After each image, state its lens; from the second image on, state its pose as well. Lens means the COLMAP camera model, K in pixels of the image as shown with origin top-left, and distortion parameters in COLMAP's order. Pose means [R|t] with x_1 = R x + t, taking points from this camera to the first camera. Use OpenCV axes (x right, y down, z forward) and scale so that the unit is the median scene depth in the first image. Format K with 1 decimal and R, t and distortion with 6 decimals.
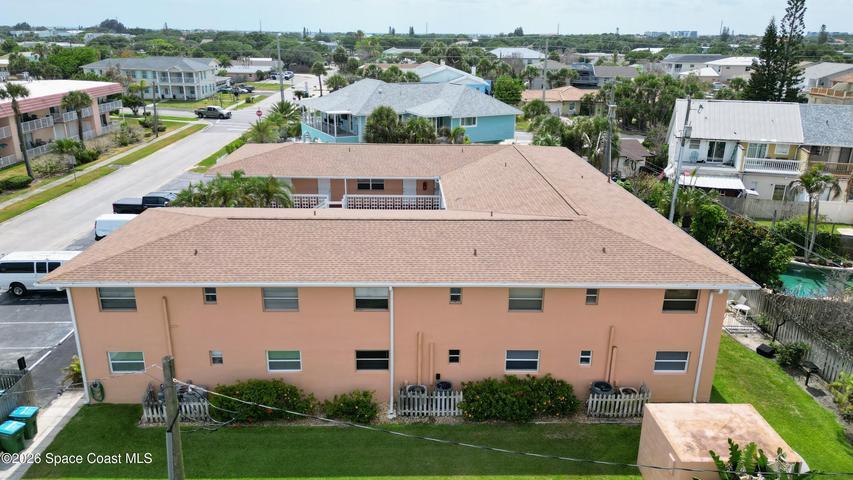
lens RADIAL K [[601.0, 0, 424.0], [0, 601.0, 239.8], [0, 0, 1]] dist [0.010997, 0.001403]
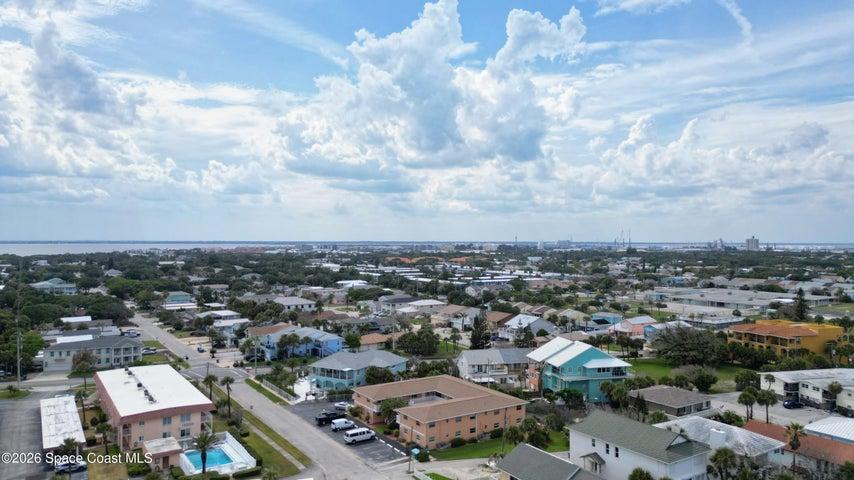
lens RADIAL K [[601.7, 0, 425.6], [0, 601.7, 240.4], [0, 0, 1]] dist [0.010997, 0.001403]
pose [[0.837659, -0.002409, 0.546188, -3.046024], [0.174044, 0.949041, -0.262735, -0.043632], [-0.517722, 0.315143, 0.795392, -3.137702]]
